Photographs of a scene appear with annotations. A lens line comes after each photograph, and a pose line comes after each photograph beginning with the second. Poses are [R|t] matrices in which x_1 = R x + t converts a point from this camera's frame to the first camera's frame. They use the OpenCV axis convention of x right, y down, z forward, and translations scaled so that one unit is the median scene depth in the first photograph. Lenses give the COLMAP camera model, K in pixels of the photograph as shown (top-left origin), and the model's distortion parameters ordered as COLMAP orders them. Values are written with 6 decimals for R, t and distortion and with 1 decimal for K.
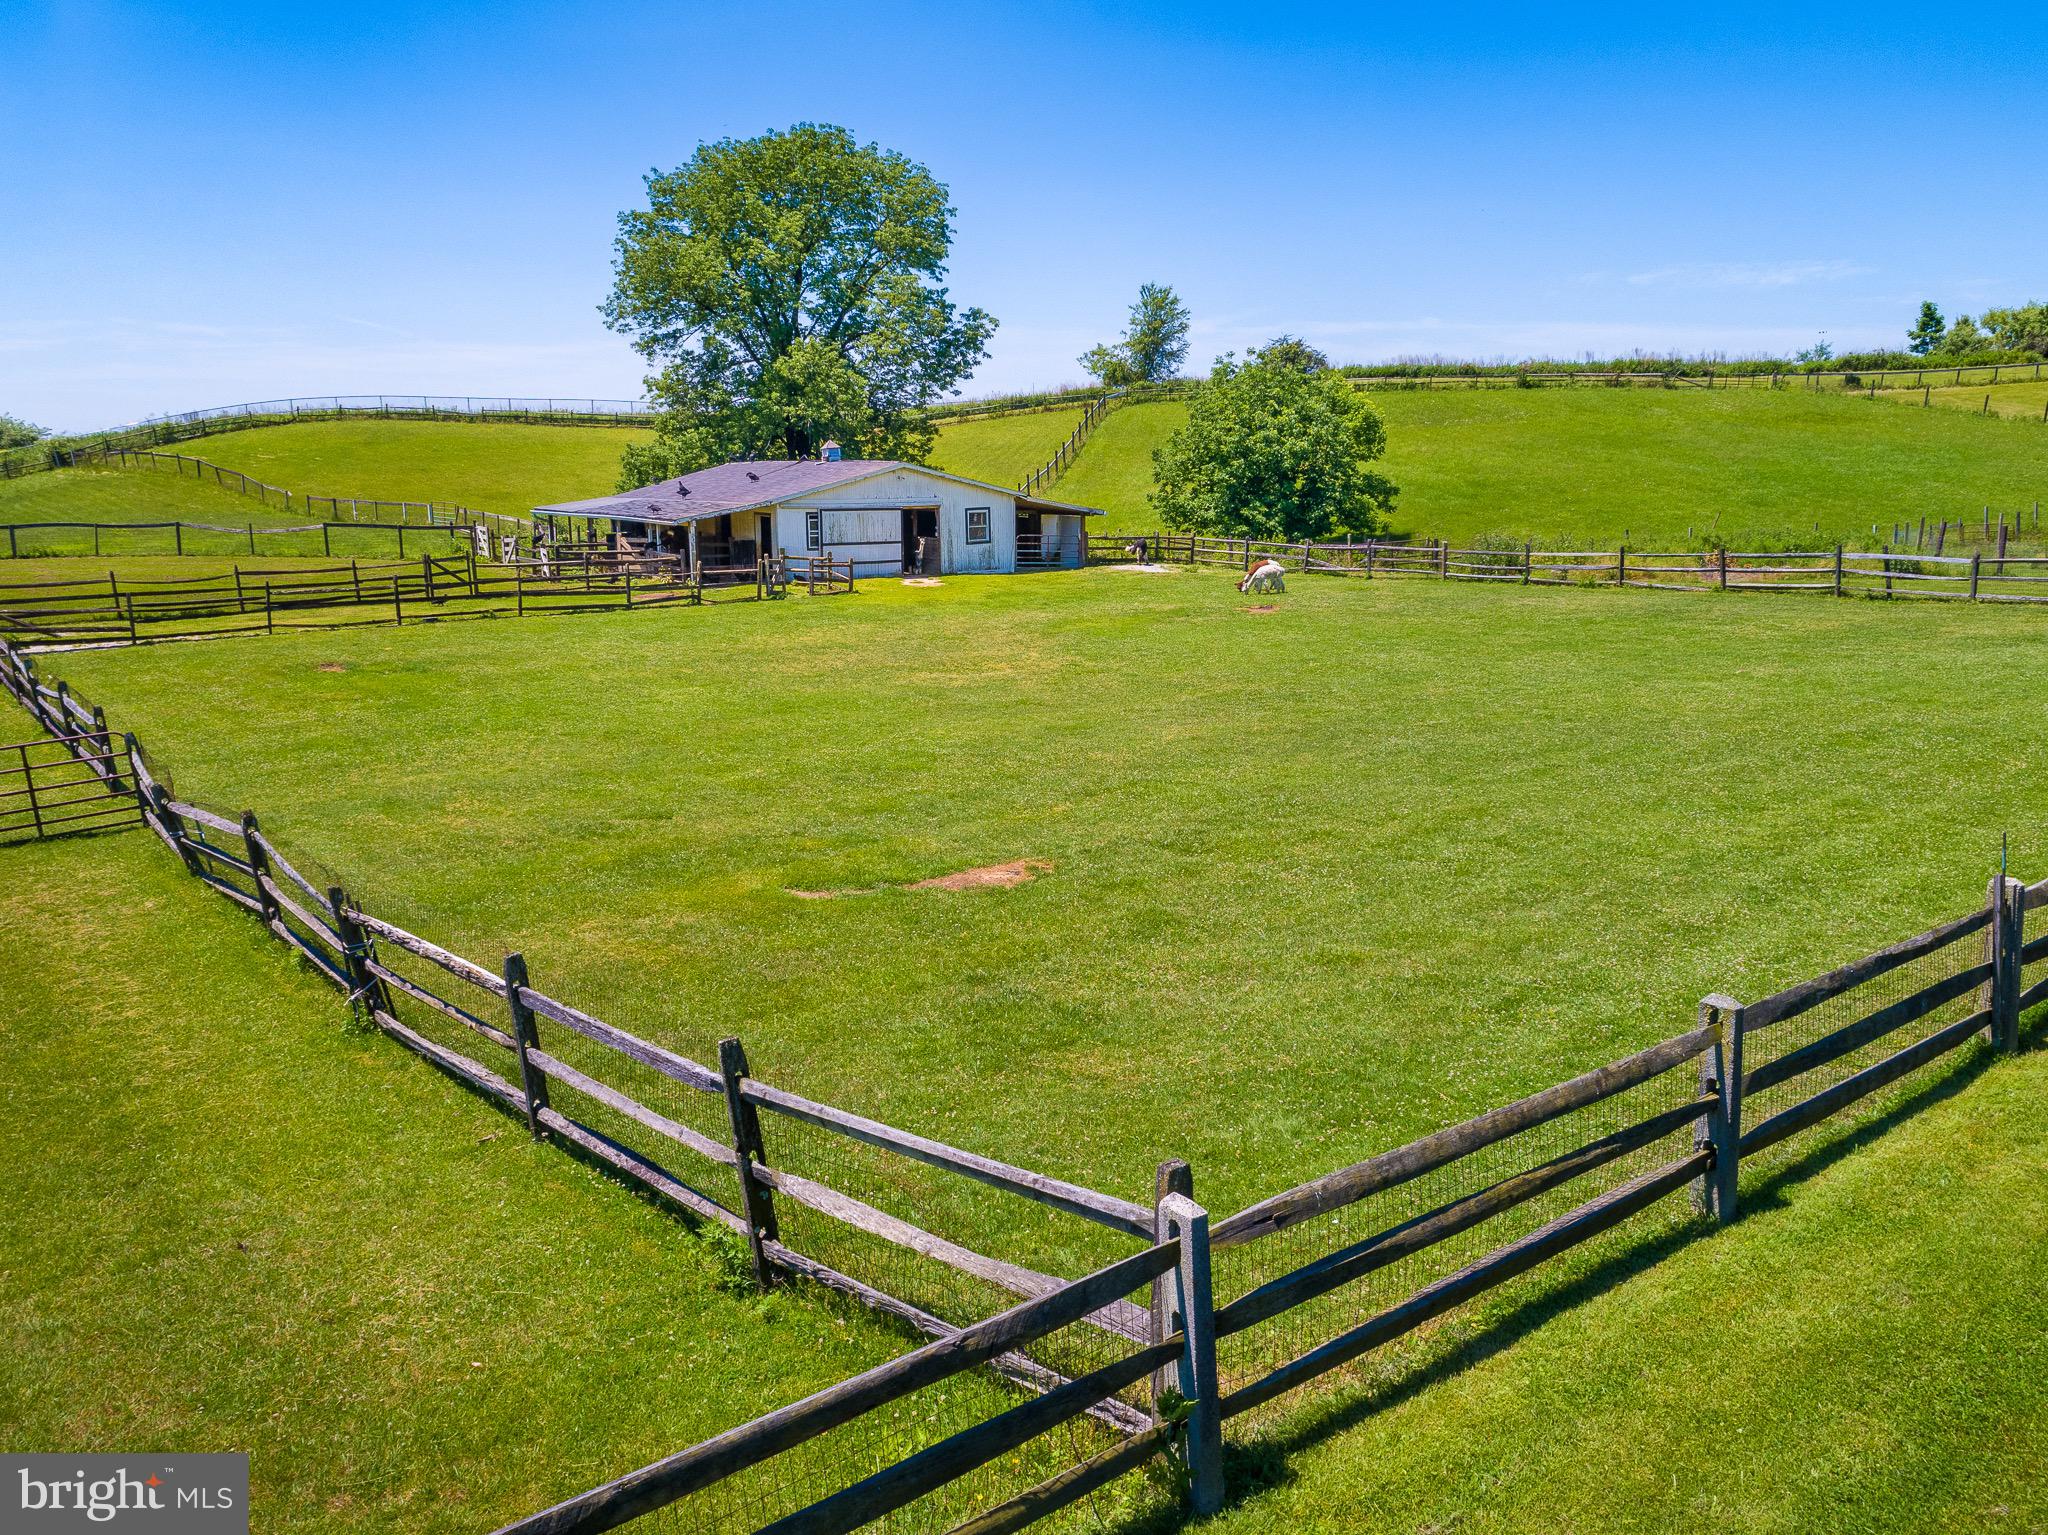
lens RADIAL K [[1561.6, 0, 1024.0], [0, 1561.6, 767.5], [0, 0, 1]] dist [-0.016486, 0.001618]
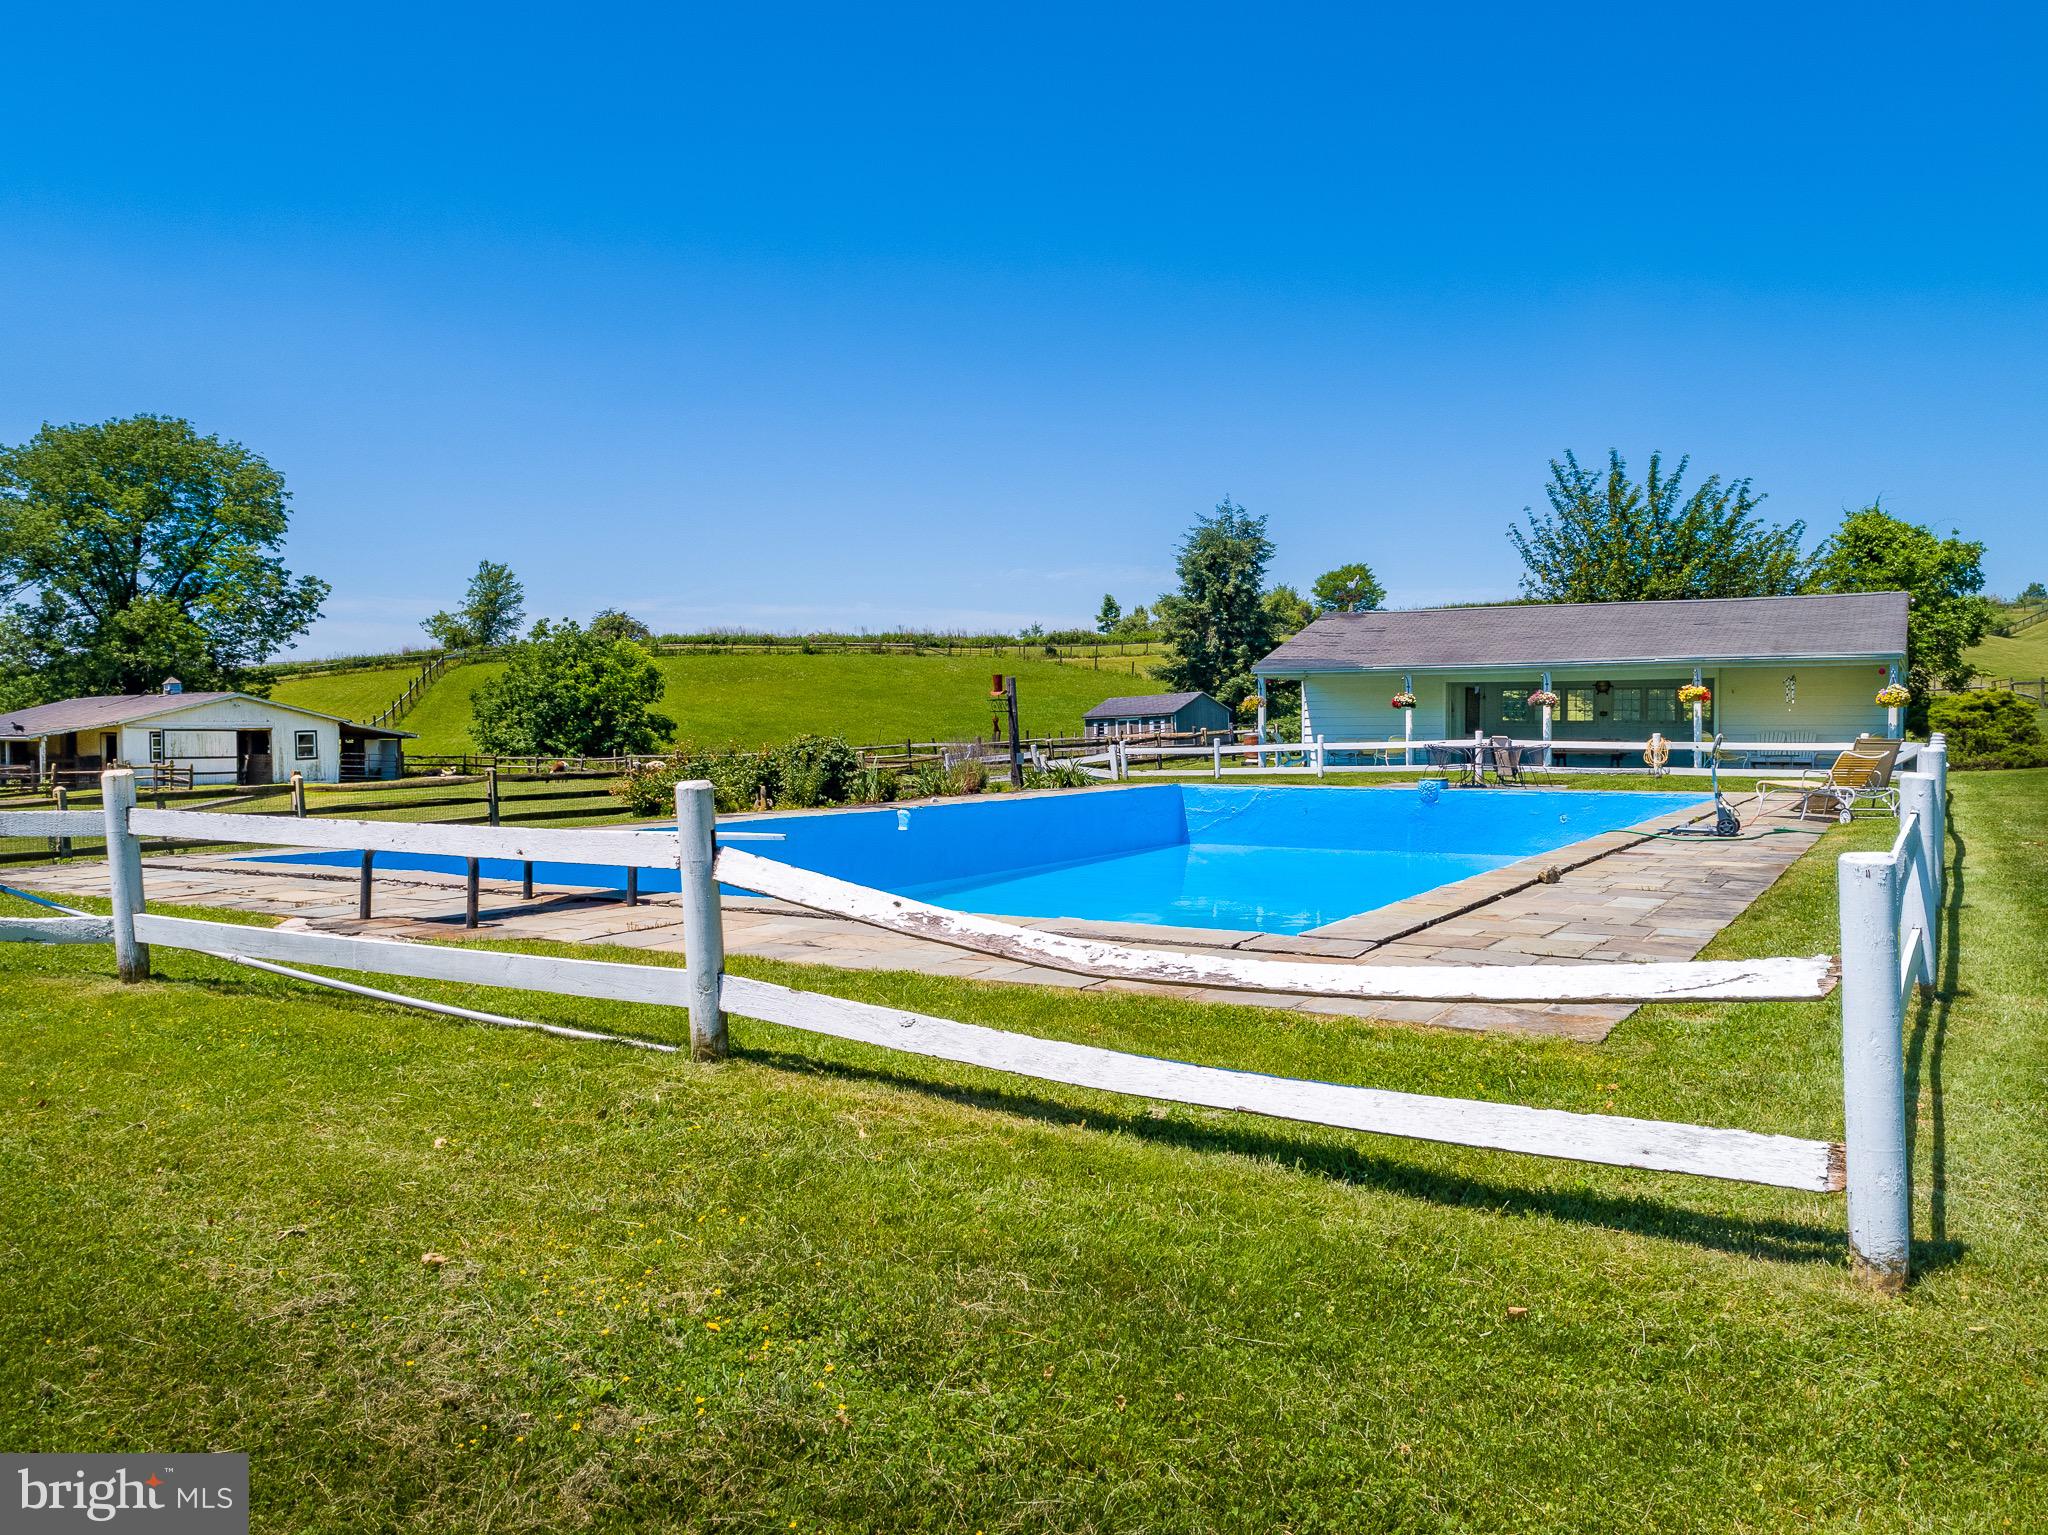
lens RADIAL K [[1561.6, 0, 1024.0], [0, 1561.6, 767.5], [0, 0, 1]] dist [-0.016486, 0.001618]
pose [[0.925931, -0.011198, 0.377527, 0.021540], [0.076253, 0.984520, -0.157817, 0.068903], [-0.369915, 0.174915, 0.912451, -0.225576]]
